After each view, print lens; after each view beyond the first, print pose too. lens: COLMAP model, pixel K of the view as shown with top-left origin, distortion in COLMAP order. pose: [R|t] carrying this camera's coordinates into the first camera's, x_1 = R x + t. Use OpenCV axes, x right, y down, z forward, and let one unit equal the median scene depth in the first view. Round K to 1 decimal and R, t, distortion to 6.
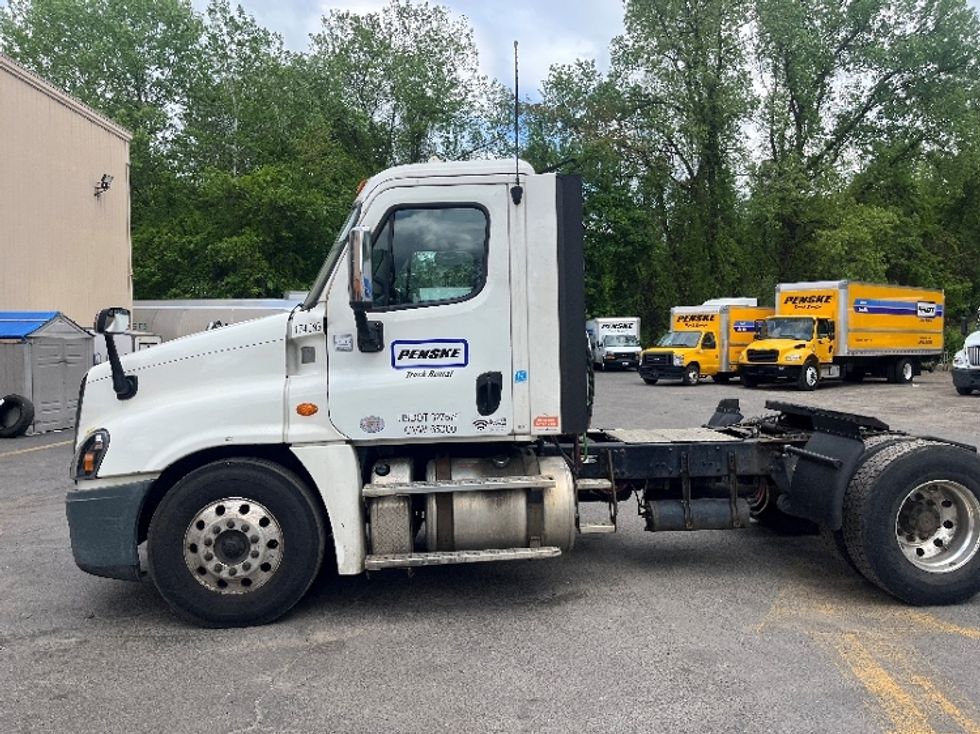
lens RADIAL K [[741.1, 0, 491.9], [0, 741.1, 364.7], [0, 0, 1]] dist [0.041422, -0.042172]
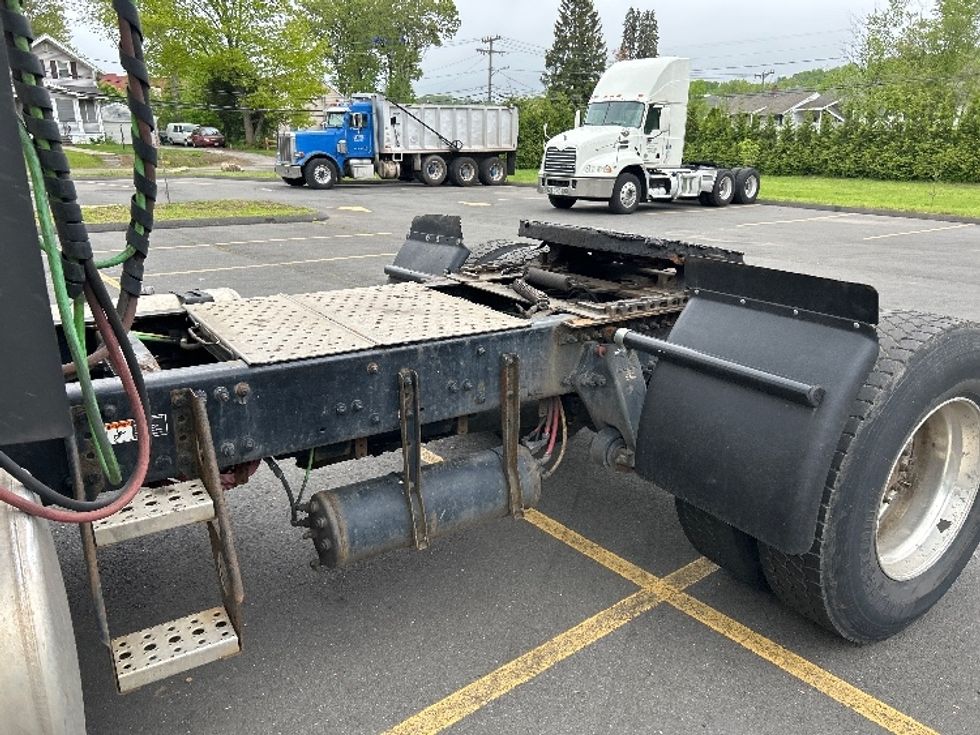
lens RADIAL K [[741.1, 0, 490.0], [0, 741.1, 372.1], [0, 0, 1]] dist [0.041422, -0.042172]
pose [[0.864234, -0.121800, 0.488124, 0.108149], [-0.014633, 0.963754, 0.266390, 0.016320], [-0.502878, -0.237366, 0.831126, 0.656961]]
